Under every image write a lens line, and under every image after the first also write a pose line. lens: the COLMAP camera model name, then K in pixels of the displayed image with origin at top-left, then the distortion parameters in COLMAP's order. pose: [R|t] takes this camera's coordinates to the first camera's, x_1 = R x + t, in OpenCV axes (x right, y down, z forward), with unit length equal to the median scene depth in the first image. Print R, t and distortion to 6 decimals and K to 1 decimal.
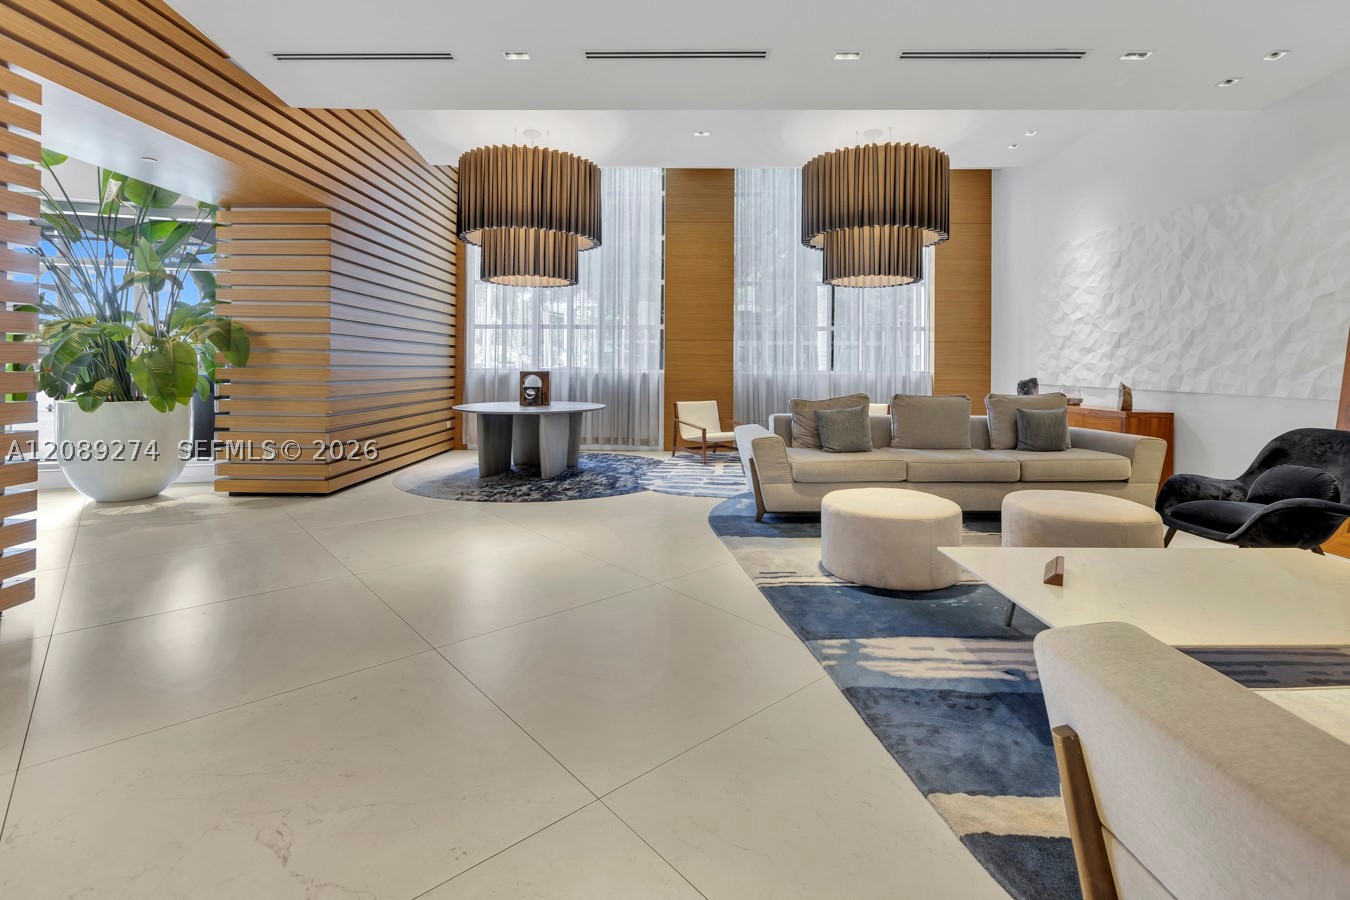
lens RADIAL K [[752.0, 0, 651.9], [0, 752.0, 366.9], [0, 0, 1]] dist [0.000363, 0.000344]
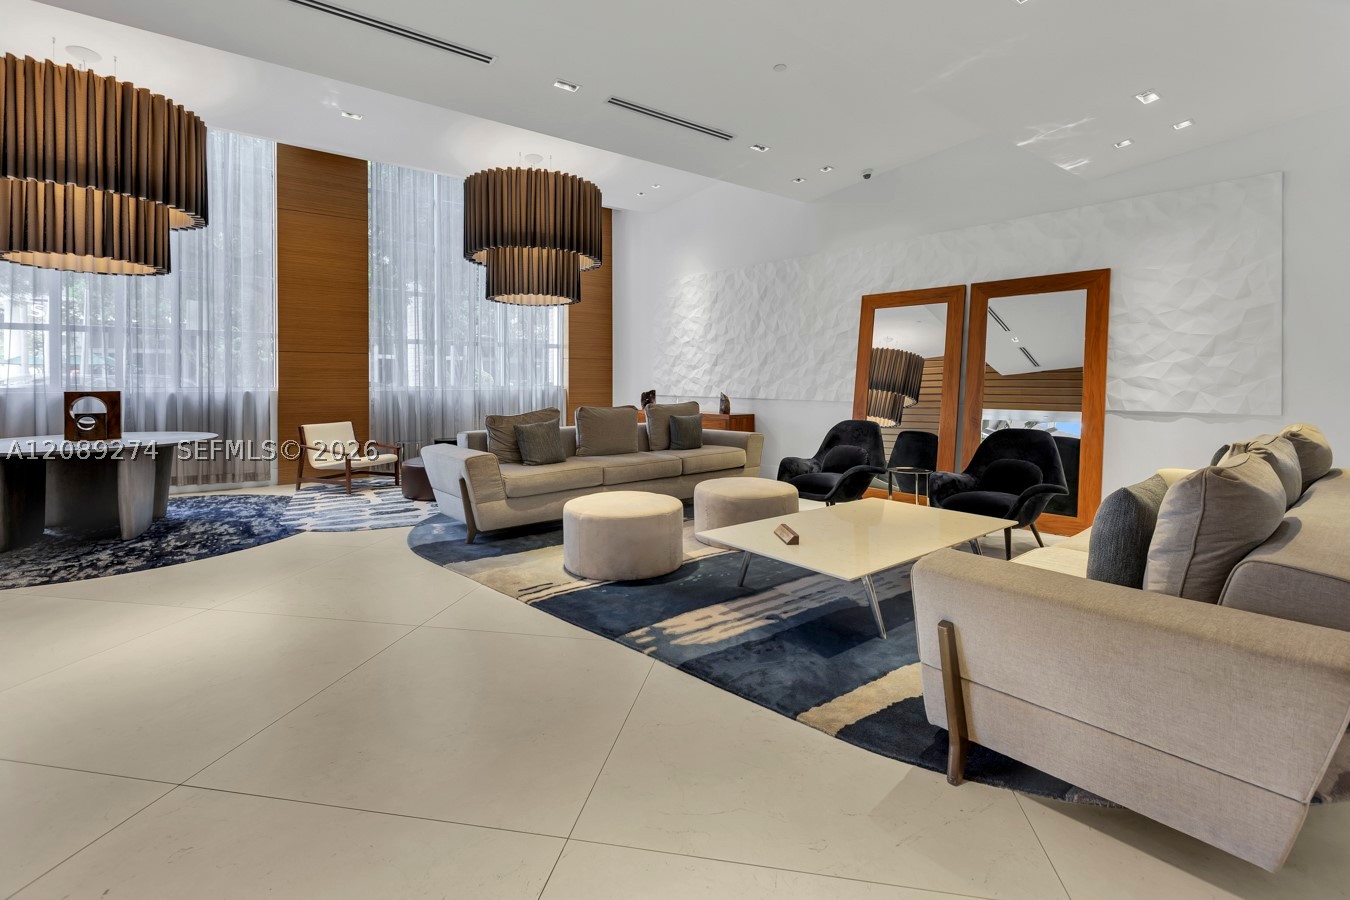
lens RADIAL K [[767.3, 0, 677.3], [0, 767.3, 388.0], [0, 0, 1]] dist [0.000320, 0.000874]
pose [[0.696796, -0.013157, 0.717148, -0.382804], [0.005501, 0.999900, 0.012999, -0.004581], [-0.717248, -0.005112, 0.696799, 0.131020]]
